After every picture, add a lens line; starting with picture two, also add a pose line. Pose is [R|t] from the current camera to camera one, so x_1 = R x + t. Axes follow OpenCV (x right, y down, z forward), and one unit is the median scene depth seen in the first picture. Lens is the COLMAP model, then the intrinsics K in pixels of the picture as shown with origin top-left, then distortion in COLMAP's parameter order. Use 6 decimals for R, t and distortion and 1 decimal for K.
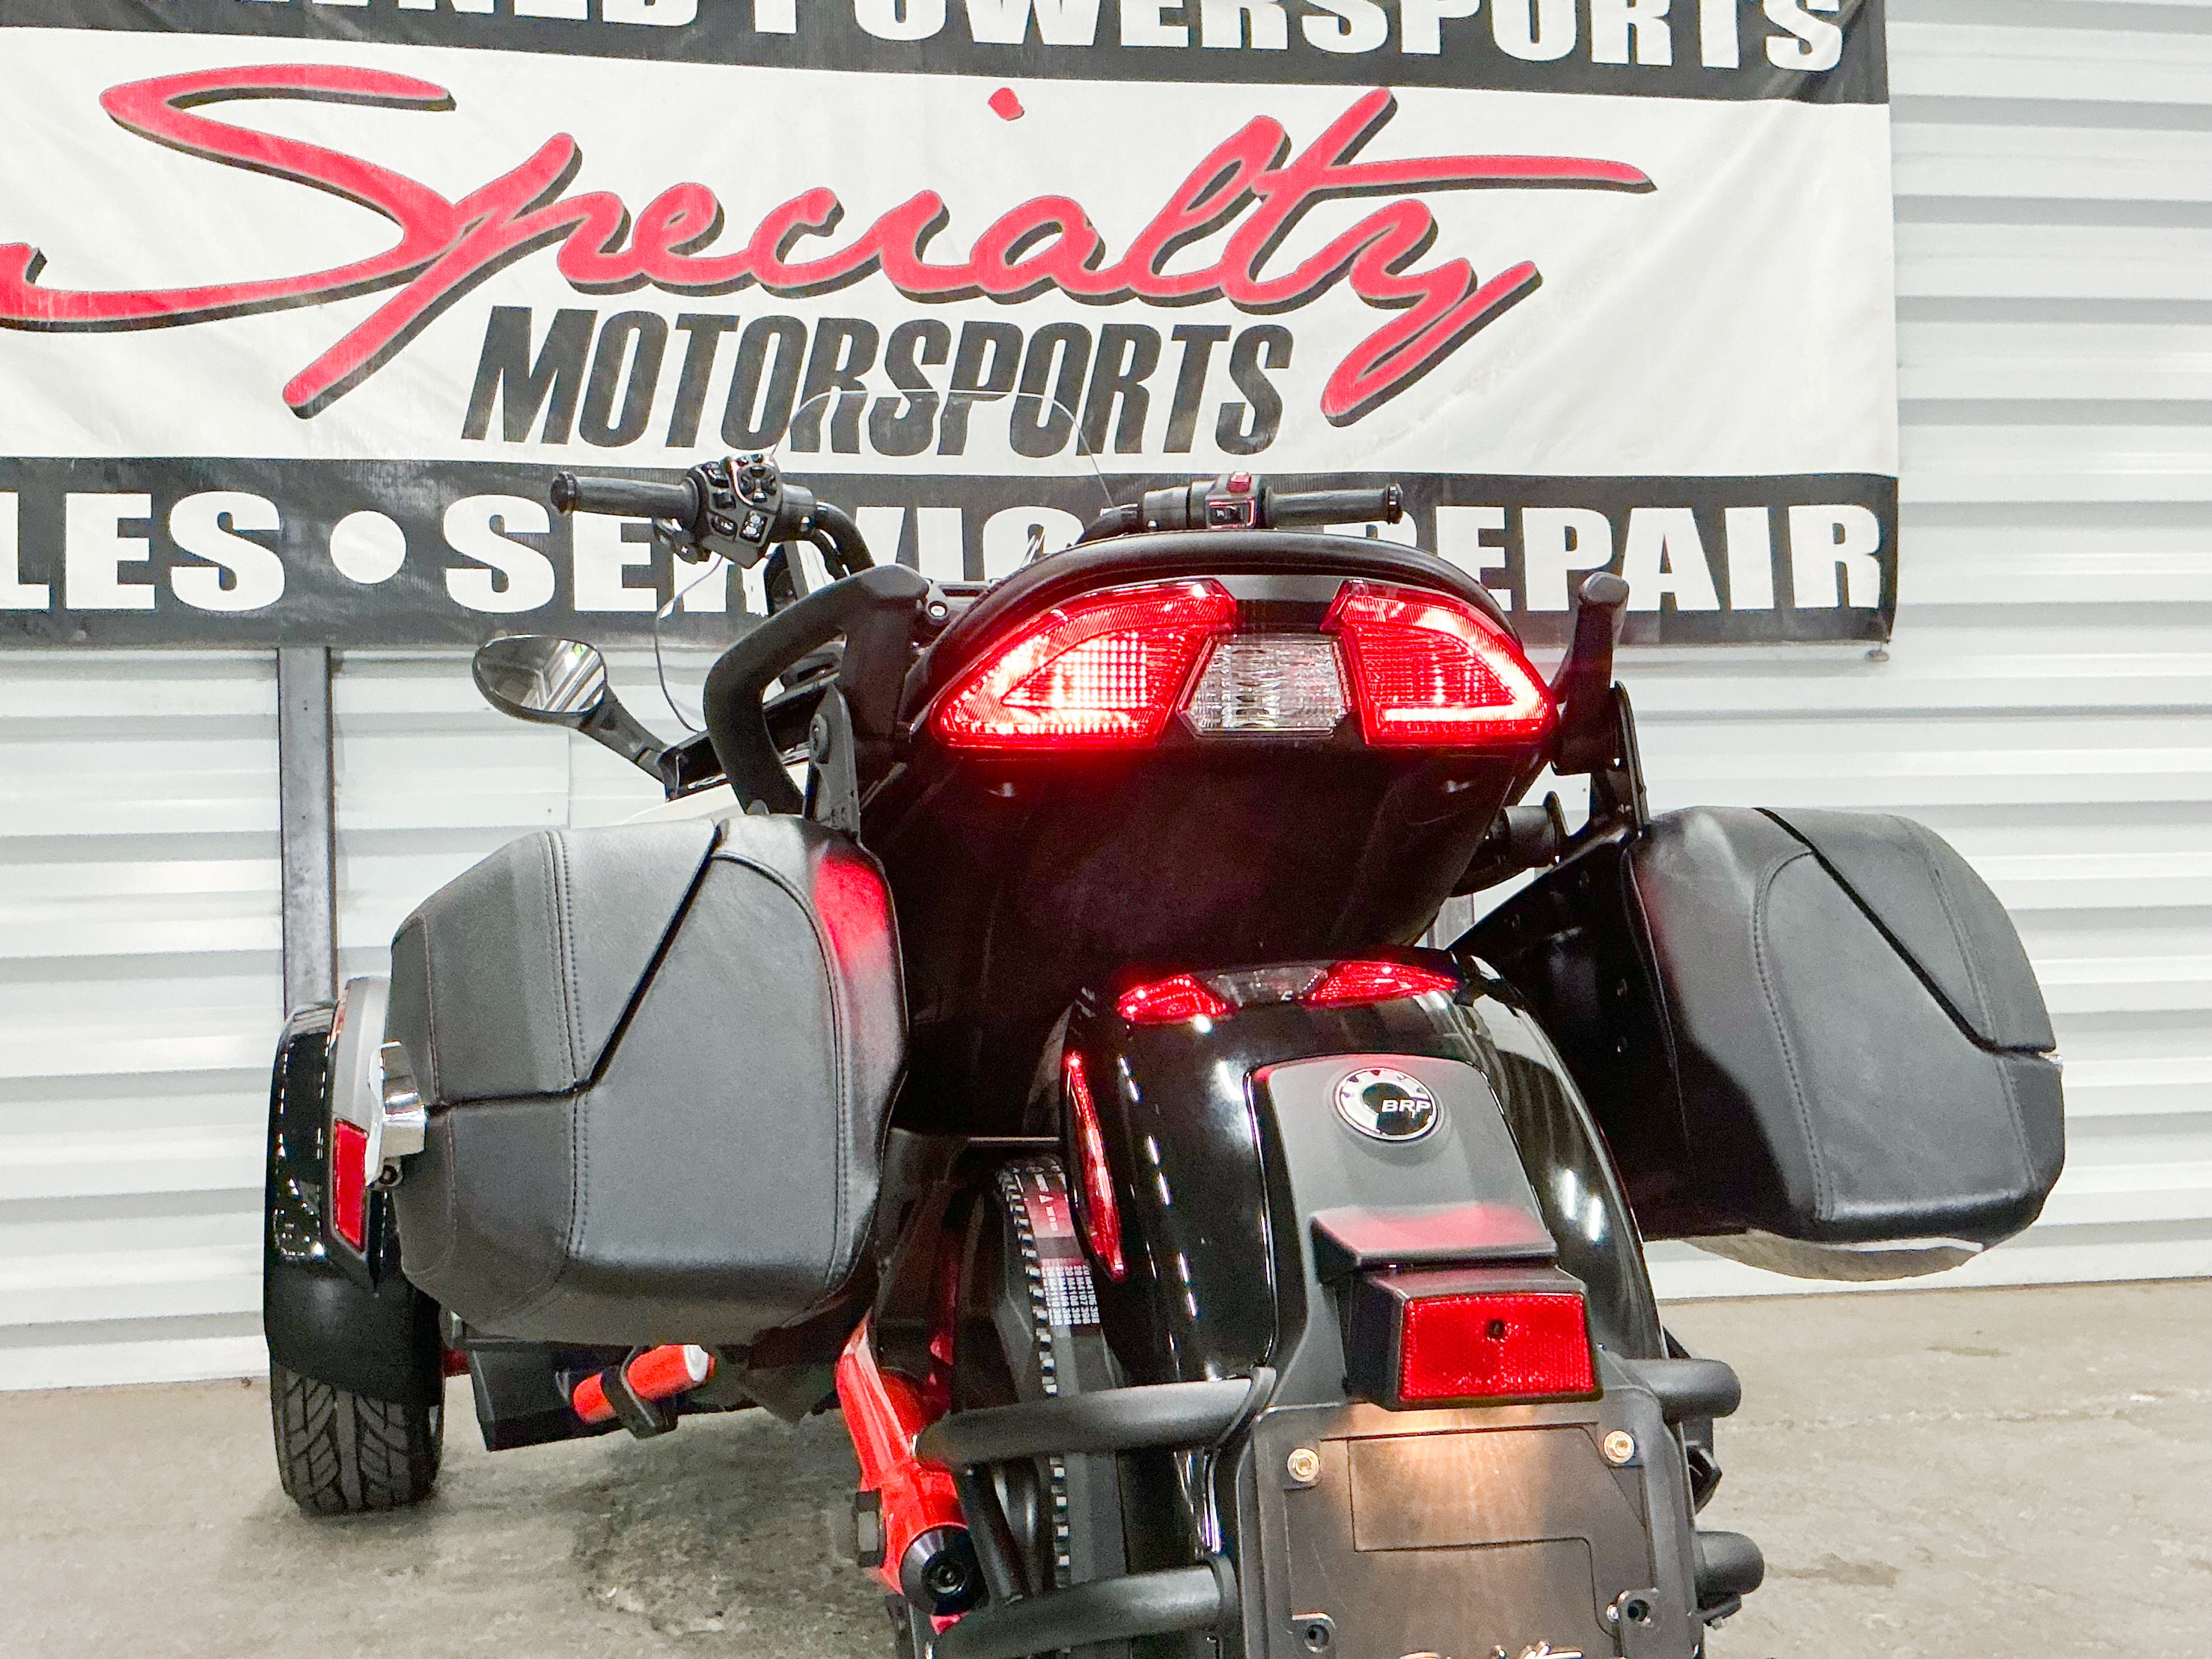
lens RADIAL K [[2516.2, 0, 1106.0], [0, 2516.2, 829.5], [0, 0, 1]] dist [0.182256, -0.434607]
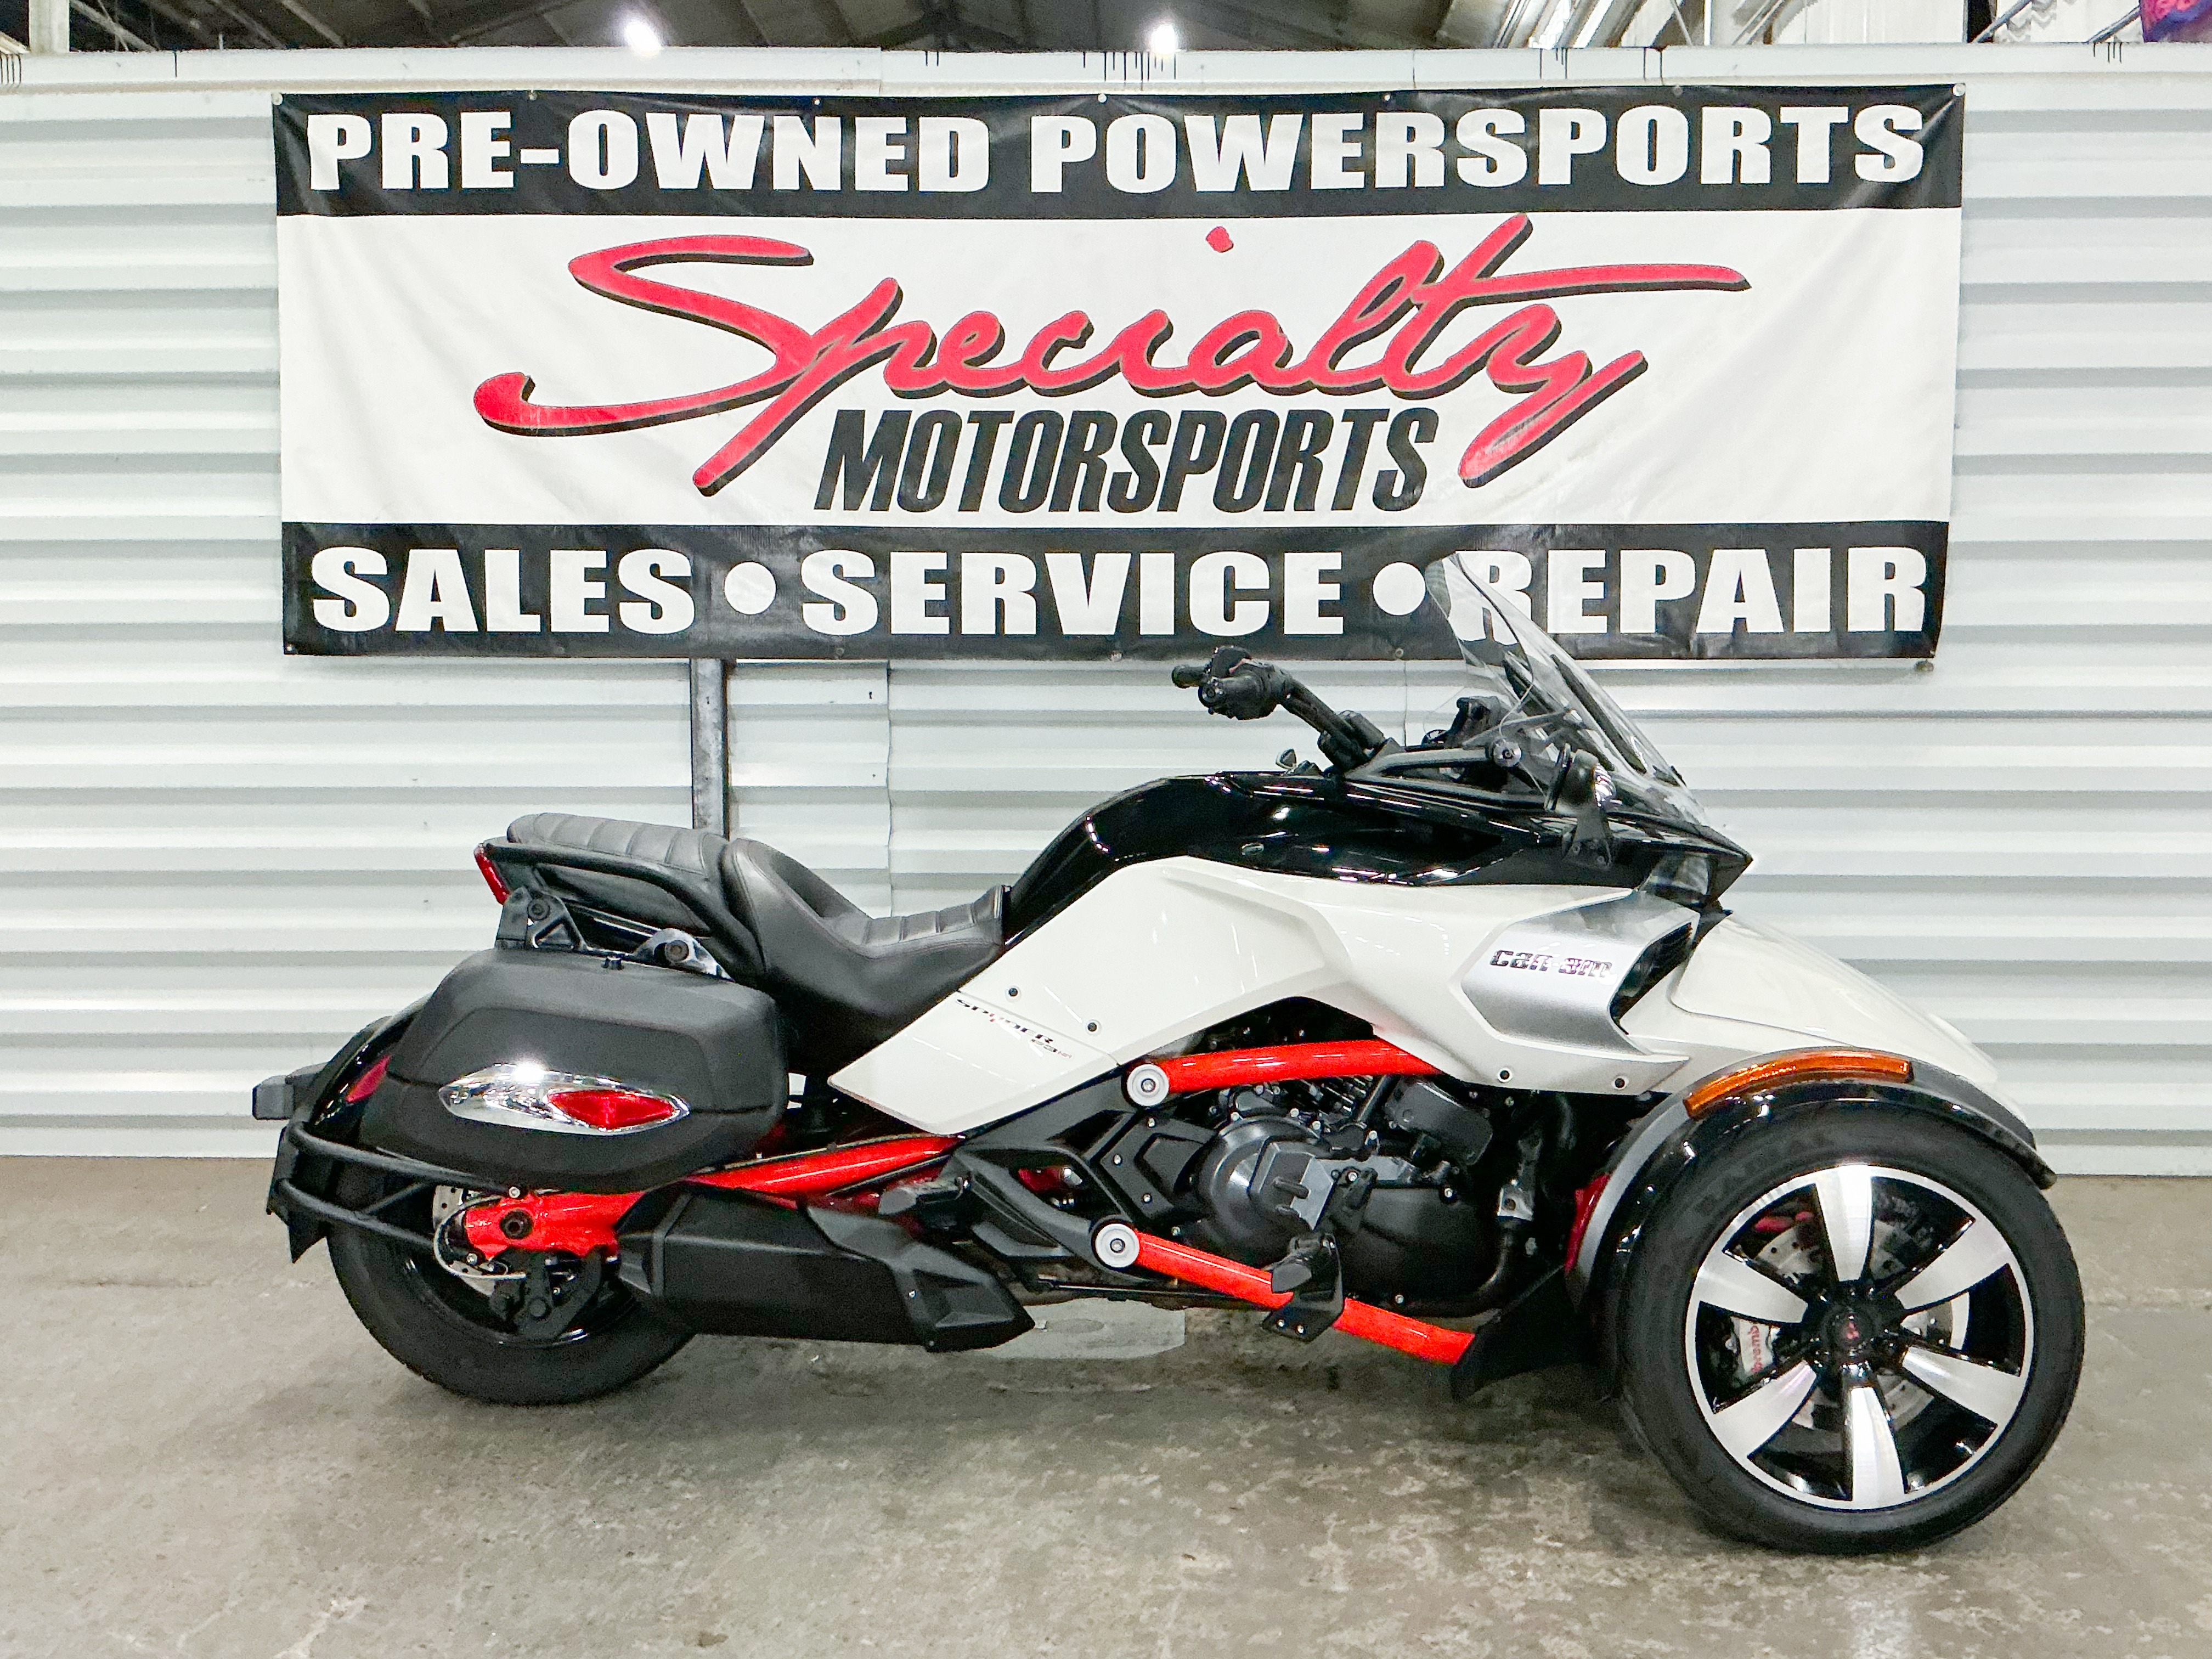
lens RADIAL K [[2284.9, 0, 1106.0], [0, 2284.9, 829.5], [0, 0, 1]] dist [0.169598, -0.379709]
pose [[0.976570, 0.039169, -0.211606, 0.166322], [-0.015500, 0.993545, 0.112374, -0.116765], [0.214642, -0.106461, 0.970873, -0.193257]]
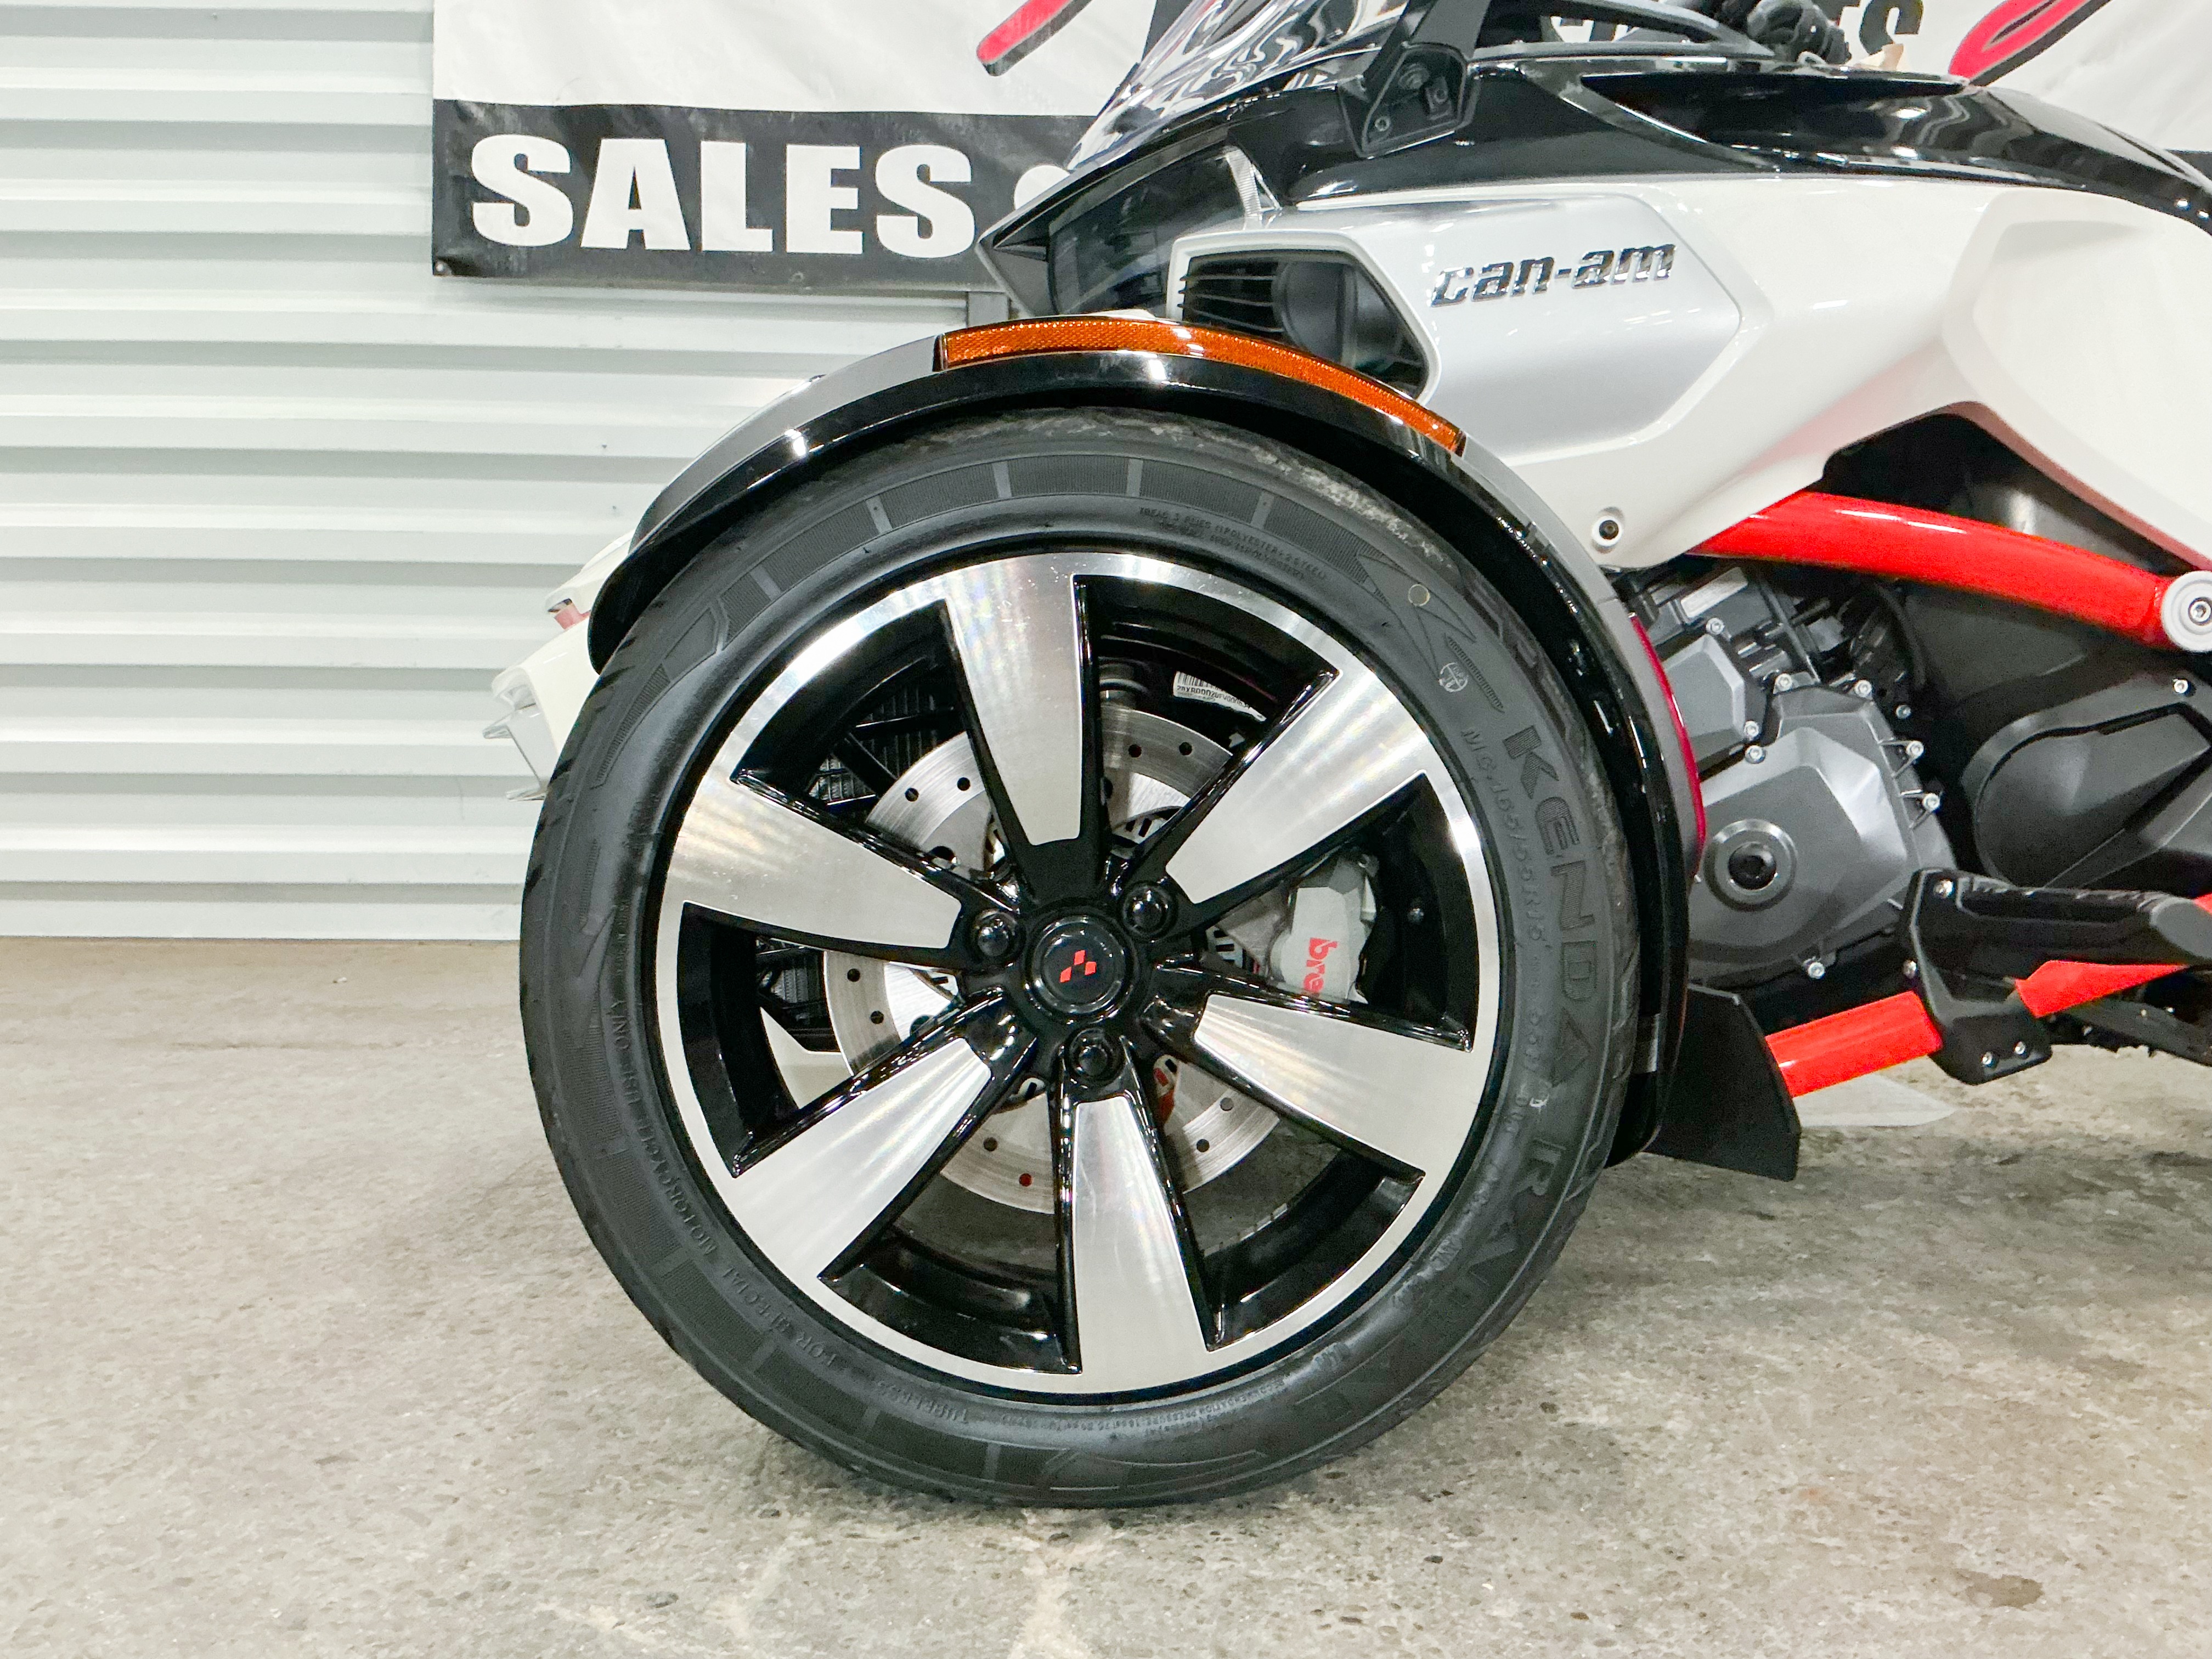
lens RADIAL K [[1965.4, 0, 1106.0], [0, 1965.4, 829.5], [0, 0, 1]] dist [0.151159, -0.335022]
pose [[0.989593, 0.046400, -0.136208, -0.128519], [-0.031734, 0.993652, 0.107931, 0.060402], [0.140351, -0.102485, 0.984783, 0.131511]]
